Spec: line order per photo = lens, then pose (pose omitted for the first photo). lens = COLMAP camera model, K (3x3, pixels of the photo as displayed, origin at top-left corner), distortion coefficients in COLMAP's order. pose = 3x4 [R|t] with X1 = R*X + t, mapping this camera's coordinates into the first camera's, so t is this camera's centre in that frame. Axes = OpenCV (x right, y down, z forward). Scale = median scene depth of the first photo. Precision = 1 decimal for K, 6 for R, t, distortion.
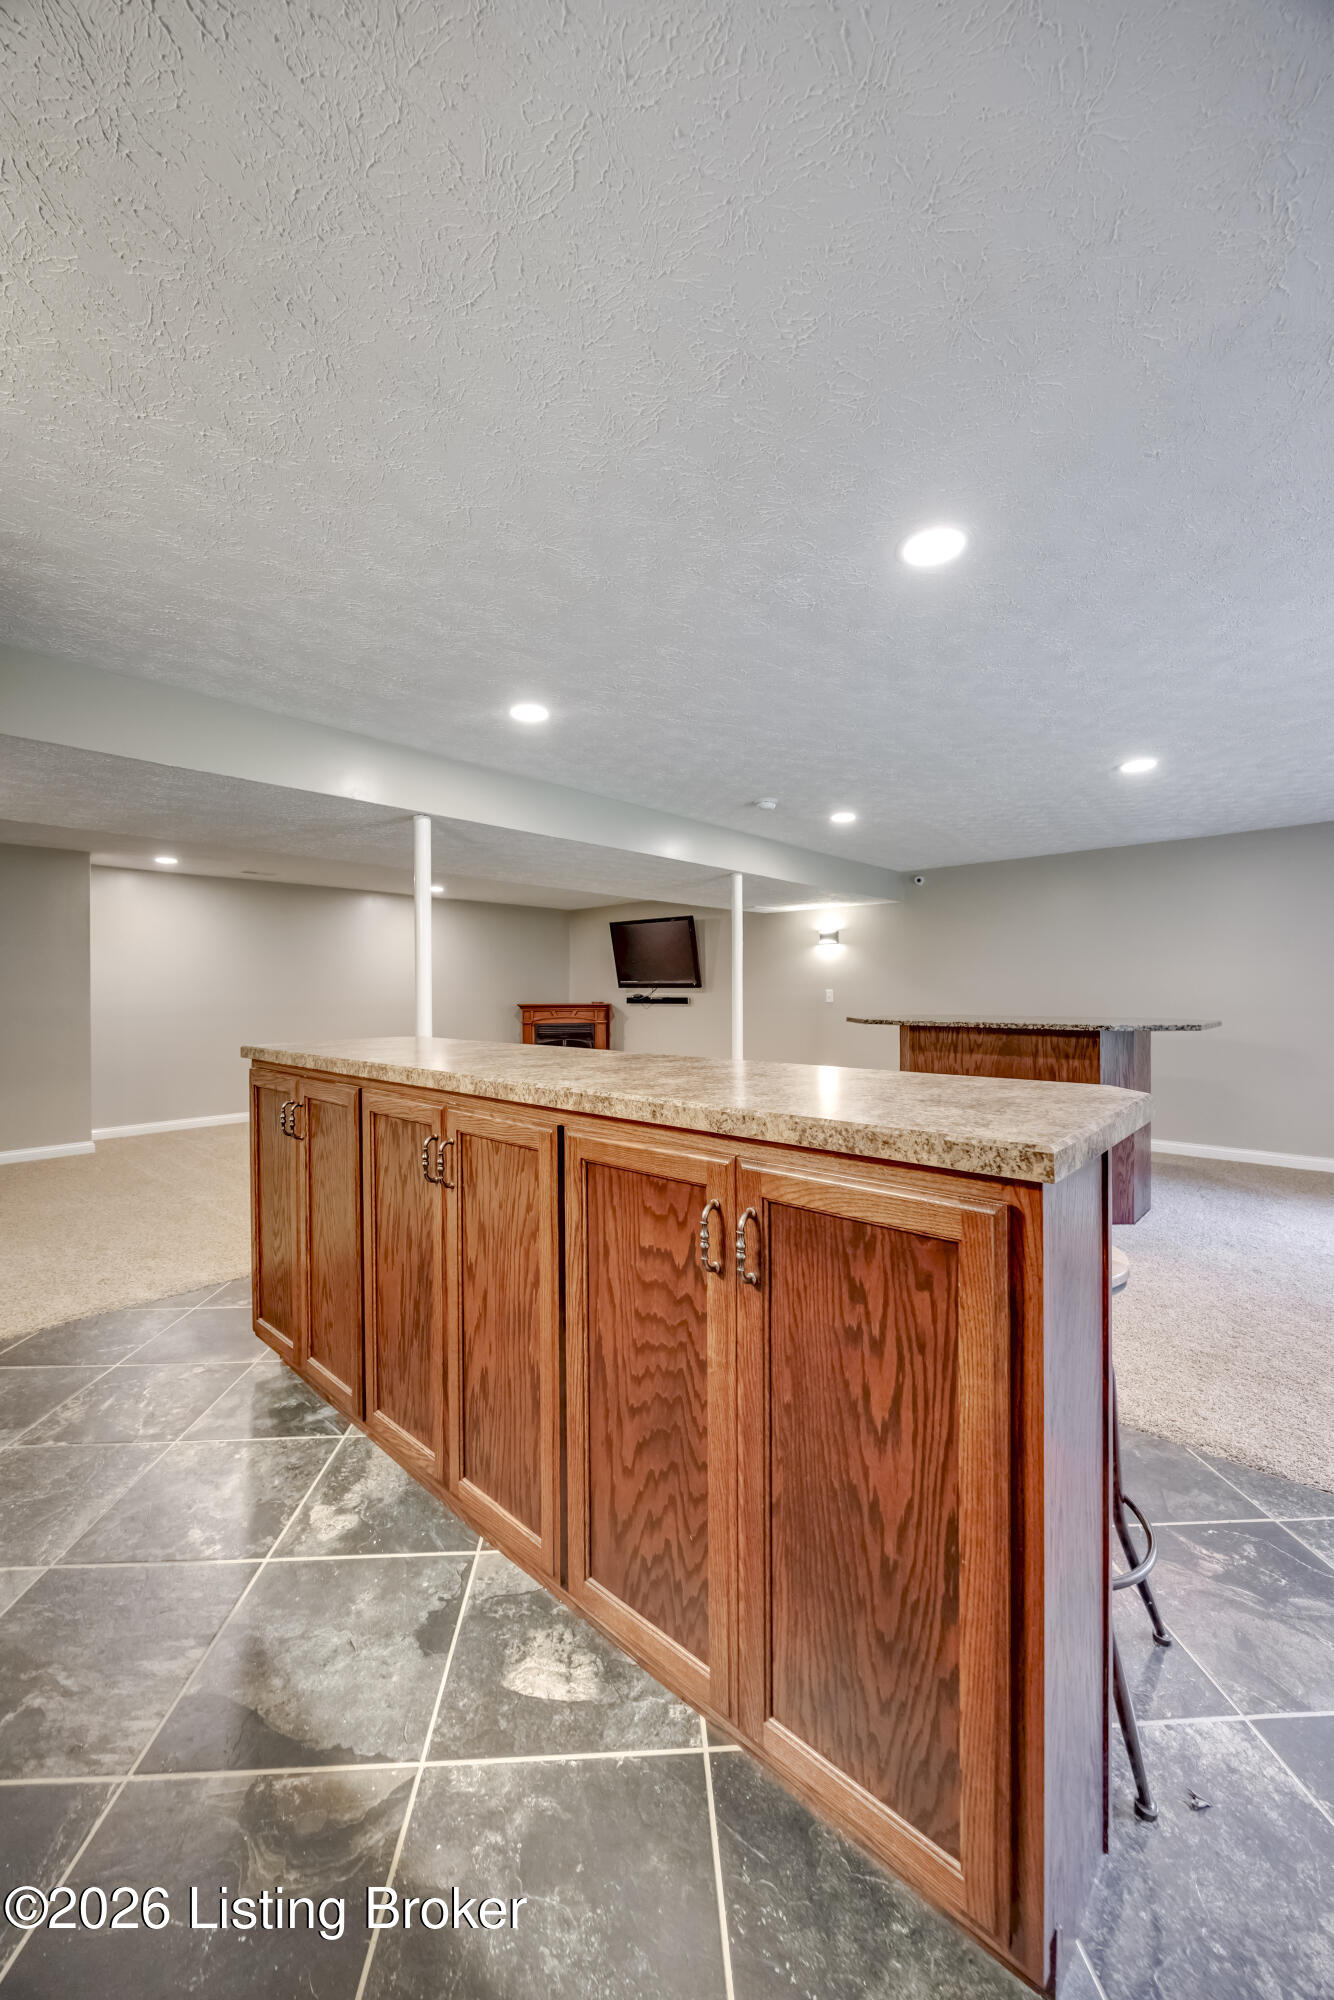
lens RADIAL K [[765.0, 0, 667.6], [0, 765.0, 967.0], [0, 0, 1]] dist [0.000088, 0.000024]
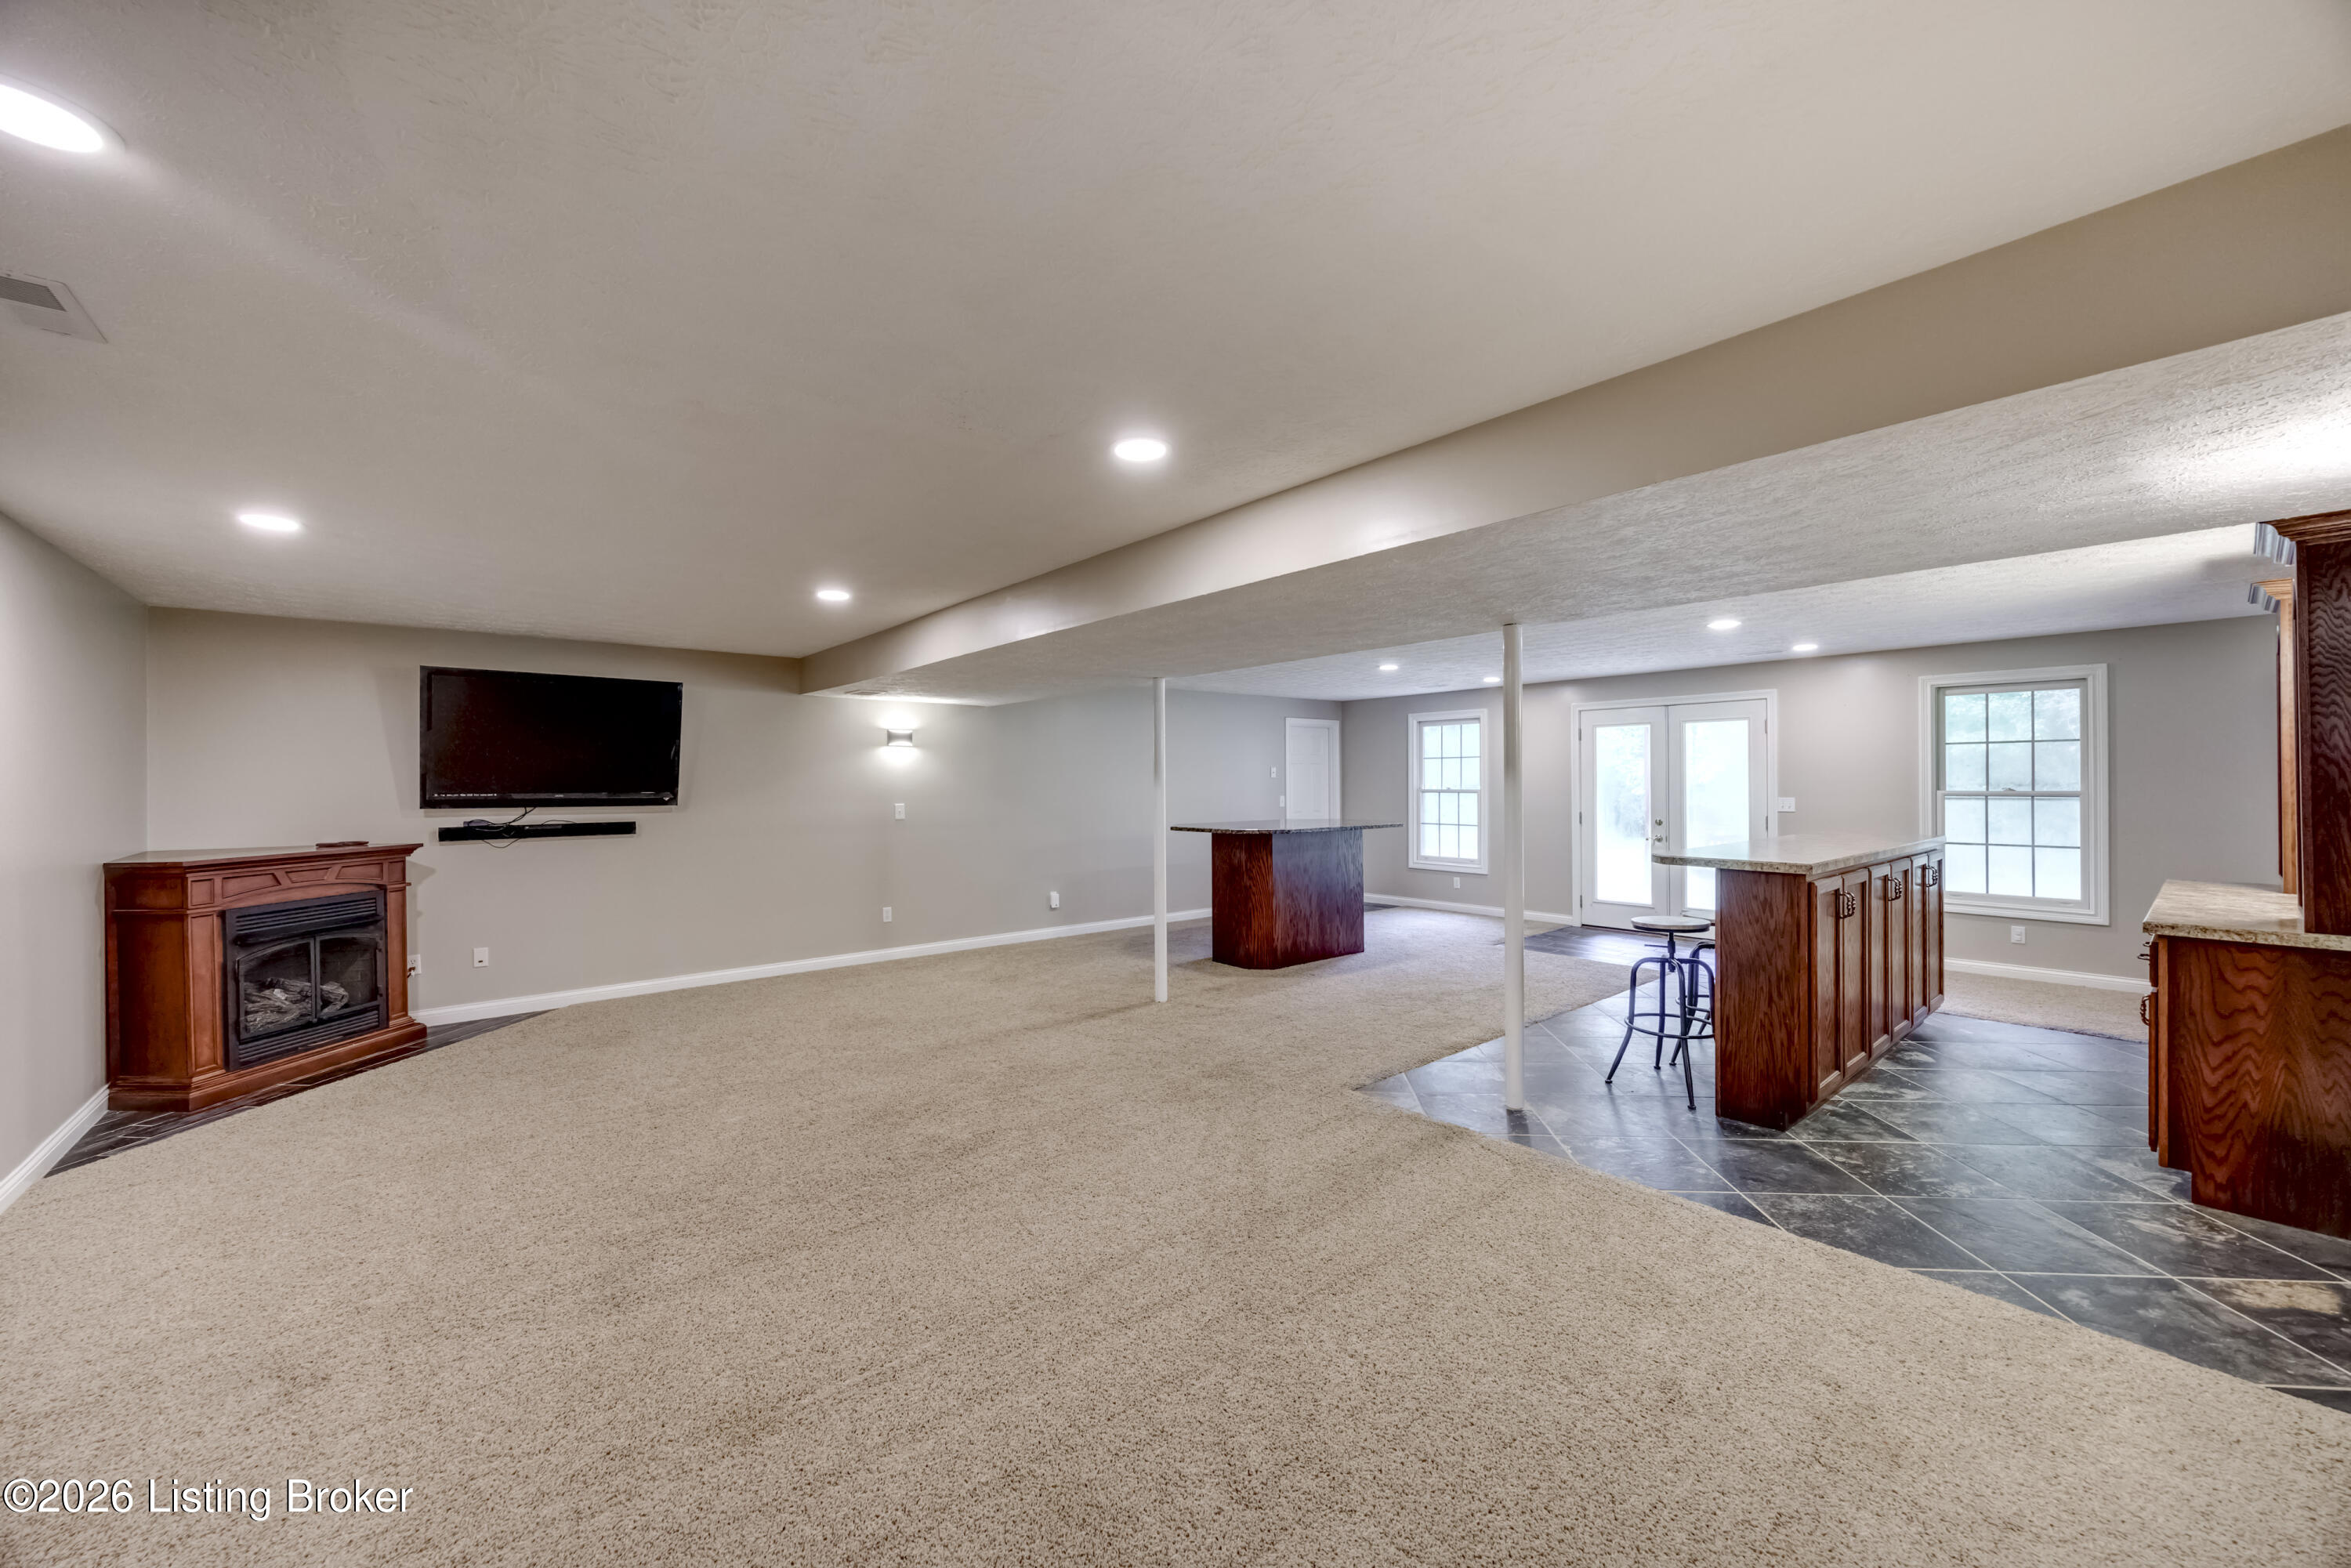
lens RADIAL K [[898.6, 0, 1177.9], [0, 898.6, 788.7], [0, 0, 1]] dist [-0.000403, -0.000075]
pose [[0.104698, 0.007088, 0.994479, -0.610845], [-0.017574, 0.999832, -0.005276, 0.012139], [-0.994349, -0.016925, 0.104805, 0.563376]]
